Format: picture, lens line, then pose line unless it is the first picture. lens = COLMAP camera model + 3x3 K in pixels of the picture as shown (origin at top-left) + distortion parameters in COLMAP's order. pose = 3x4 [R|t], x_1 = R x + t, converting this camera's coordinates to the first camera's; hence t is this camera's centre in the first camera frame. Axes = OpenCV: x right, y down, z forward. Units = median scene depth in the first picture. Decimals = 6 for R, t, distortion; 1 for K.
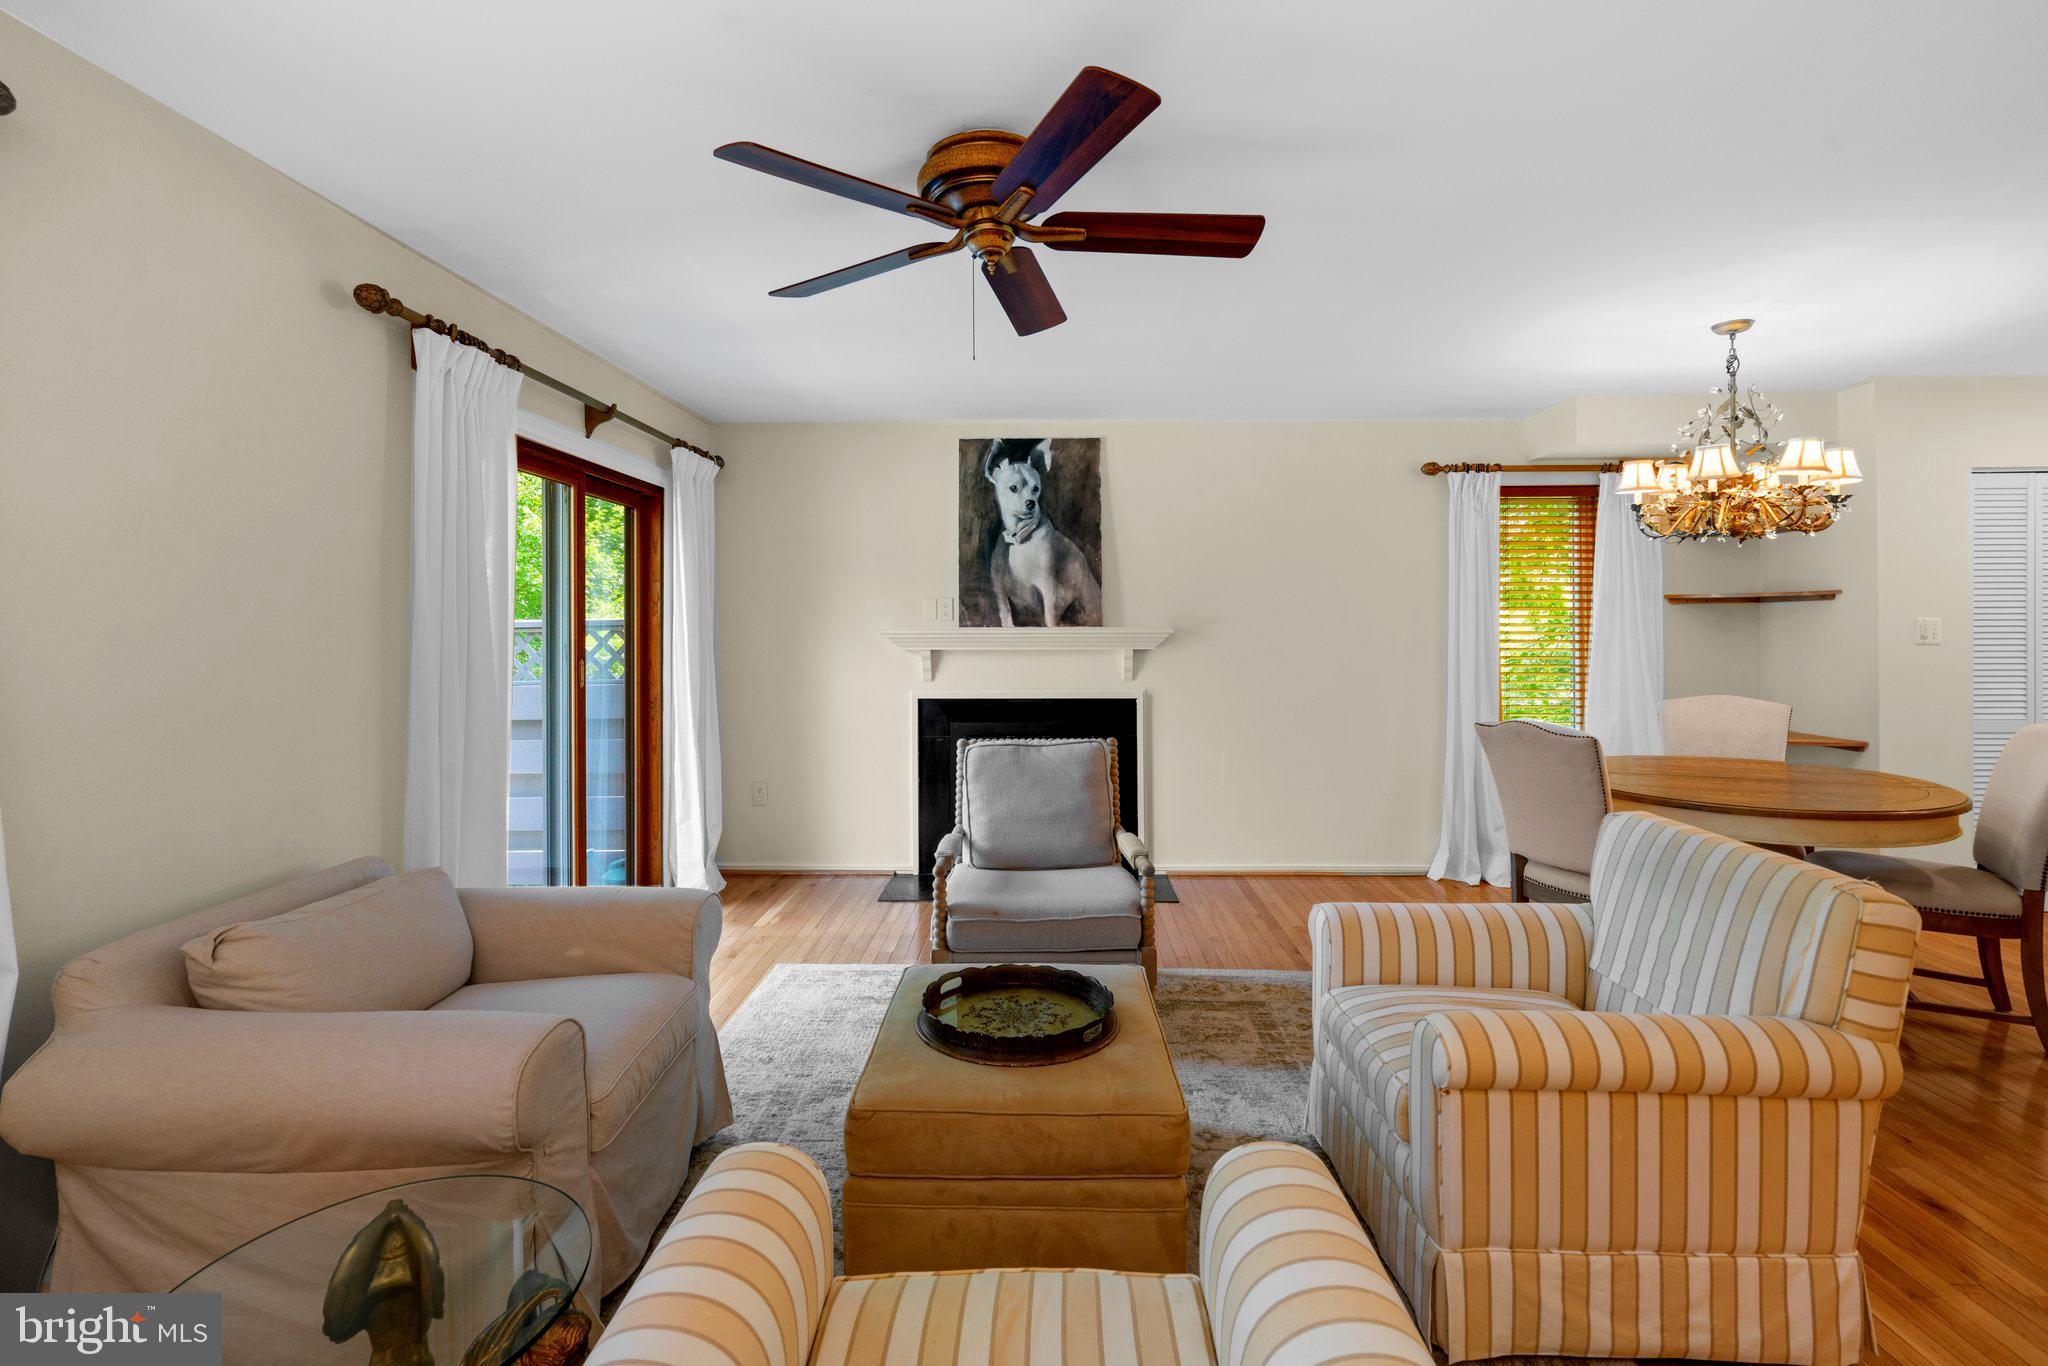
lens RADIAL K [[943.9, 0, 989.1], [0, 943.9, 615.7], [0, 0, 1]] dist [-0.004169, 0.003197]
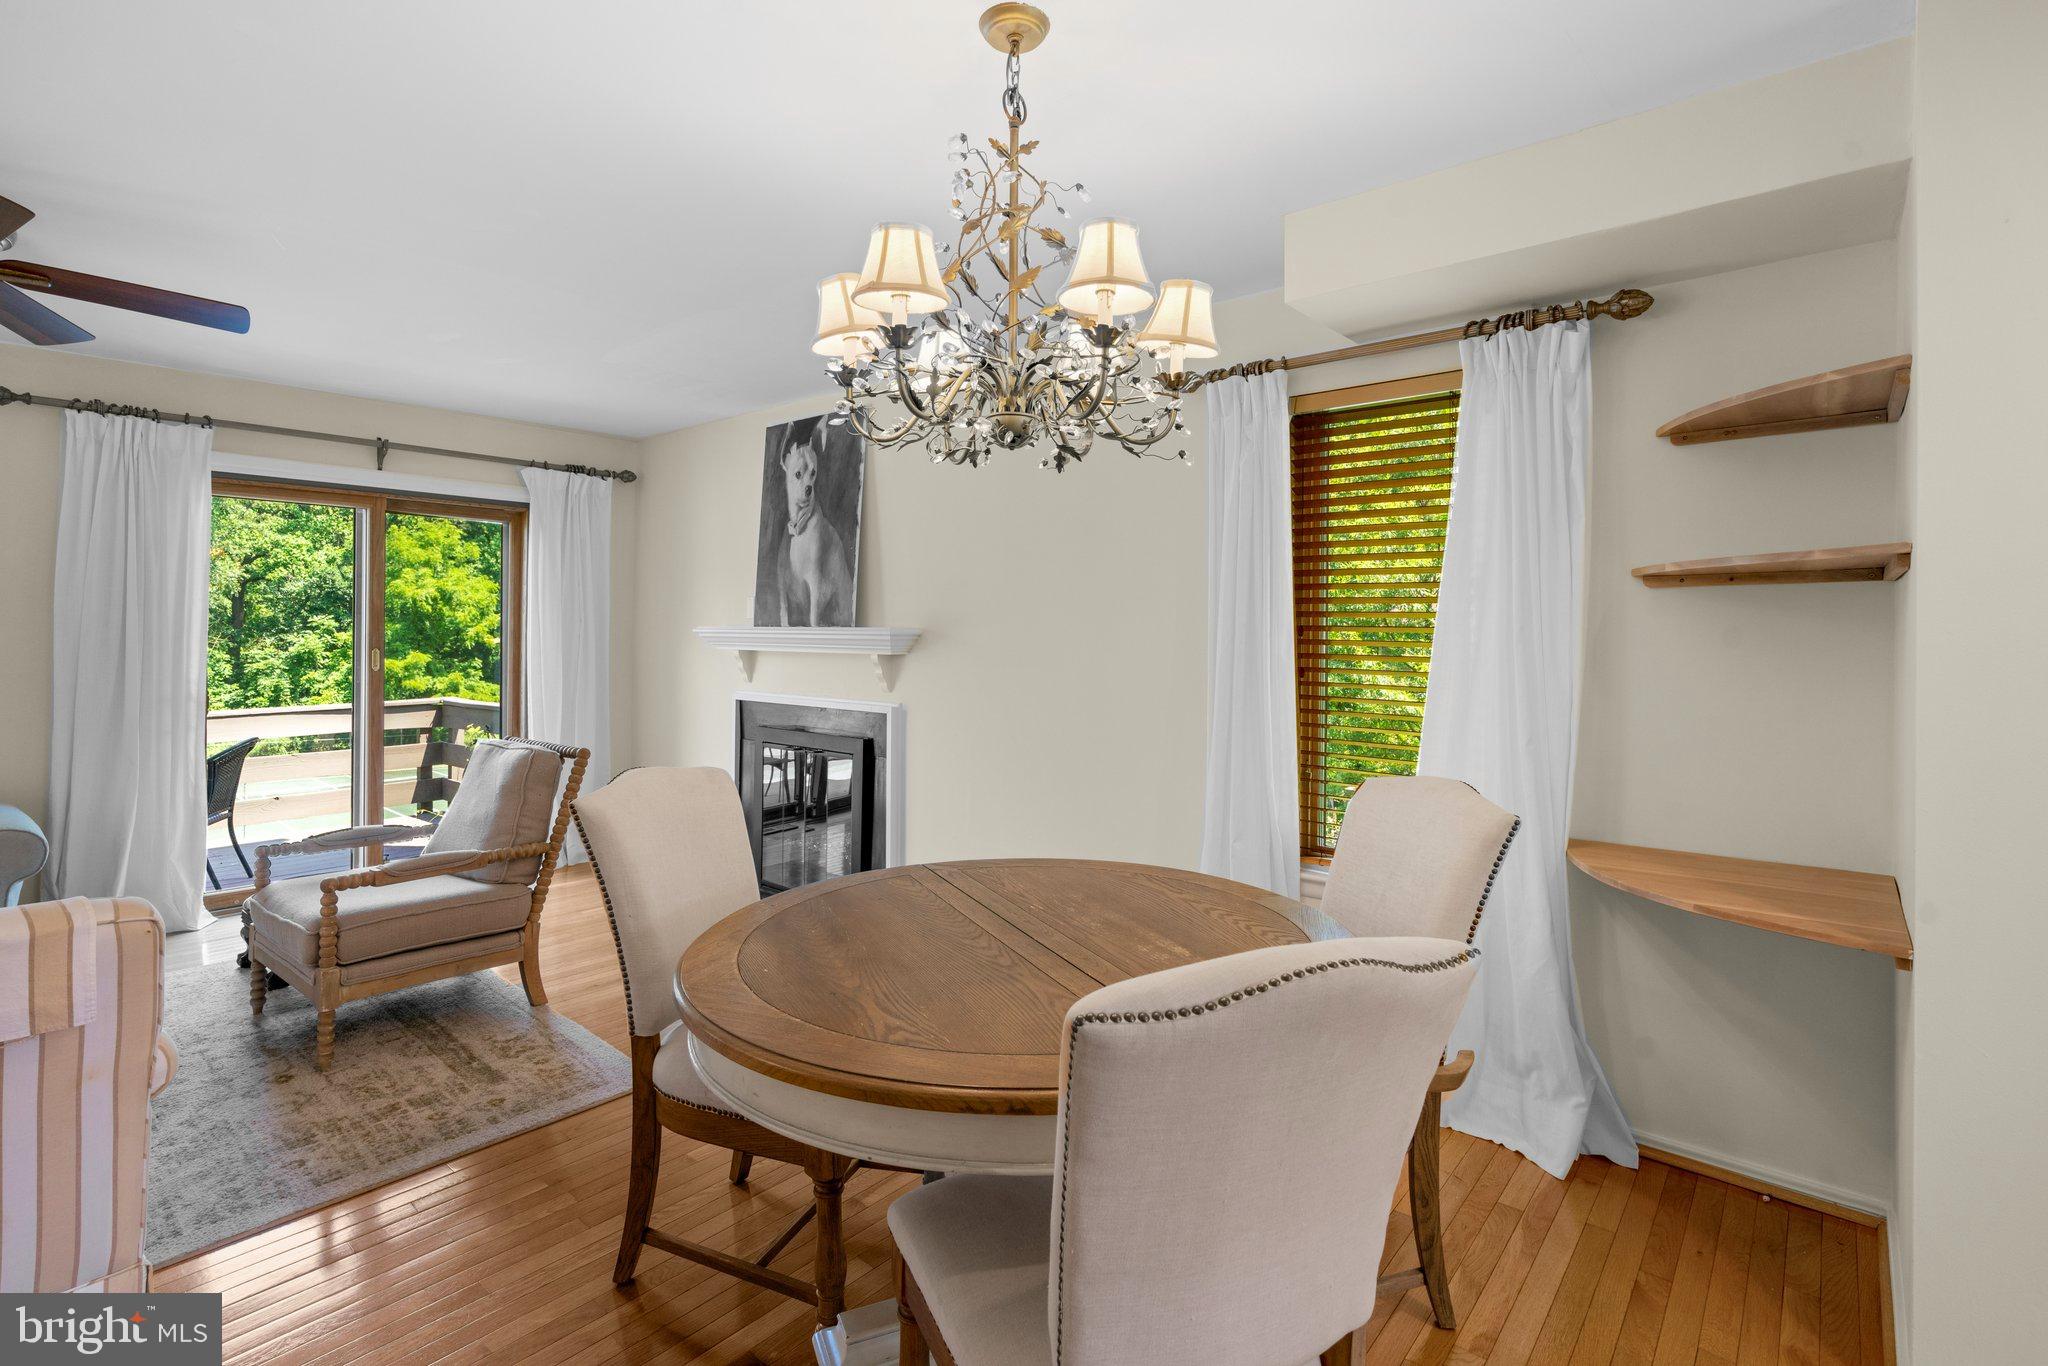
lens RADIAL K [[943.9, 0, 1034.6], [0, 943.9, 629.8], [0, 0, 1]] dist [-0.004169, 0.003197]
pose [[0.789767, 0.005758, -0.613379, 0.767401], [0.000292, 0.999952, 0.009763, 0.006084], [0.613406, -0.007890, 0.789728, 0.420795]]
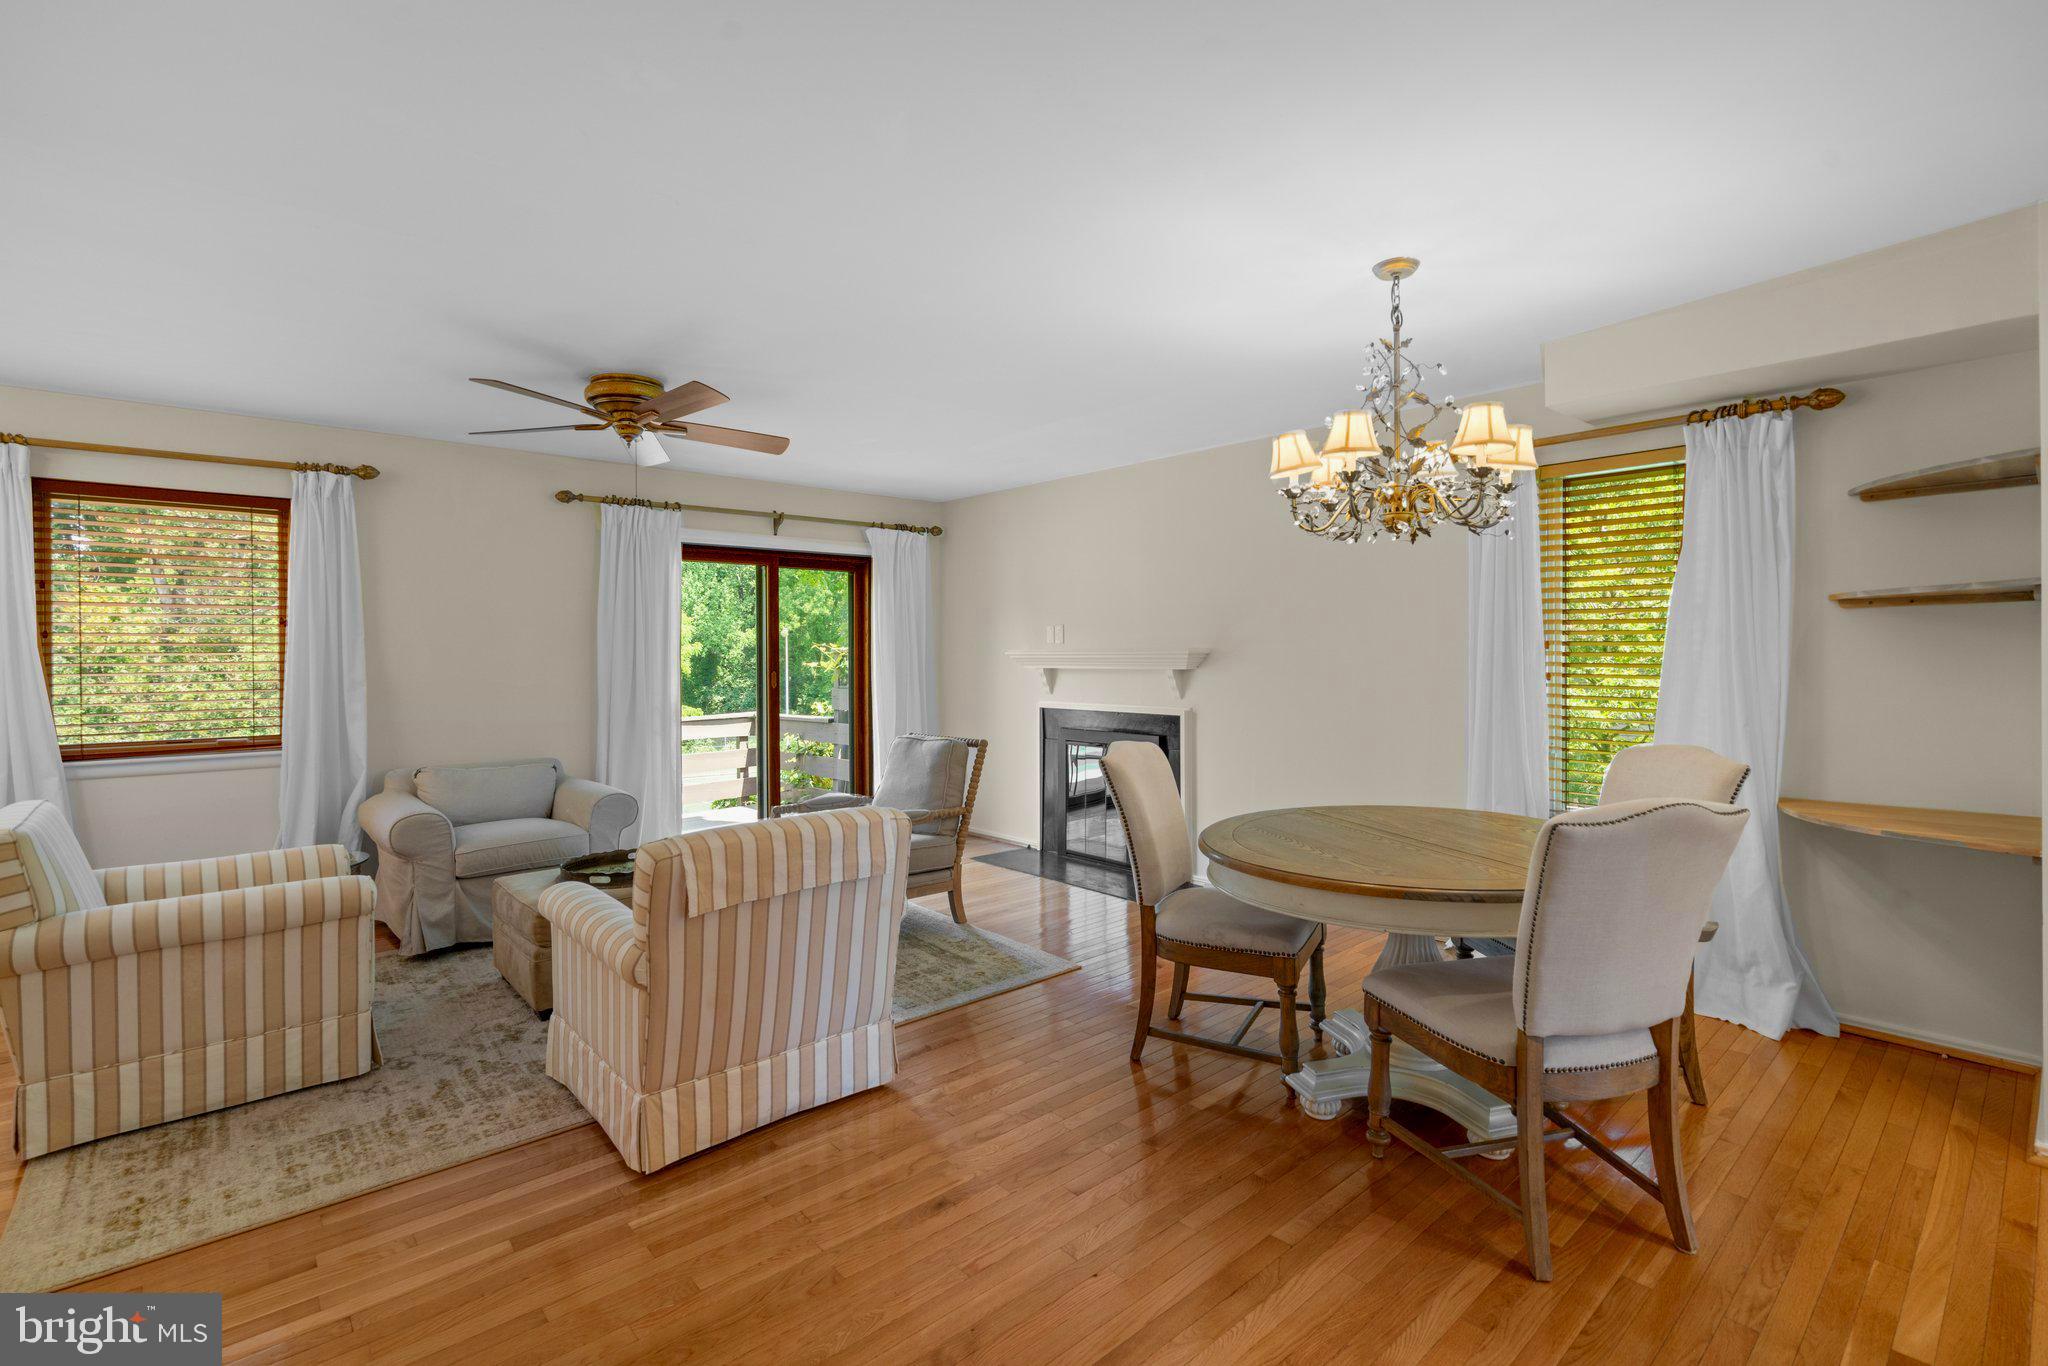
lens RADIAL K [[943.9, 0, 1020.6], [0, 943.9, 657.5], [0, 0, 1]] dist [-0.004169, 0.003197]
pose [[0.697390, -0.000586, -0.716692, 0.790038], [0.017876, 0.999703, 0.016577, 0.001958], [0.716469, -0.024372, 0.697193, 0.131365]]
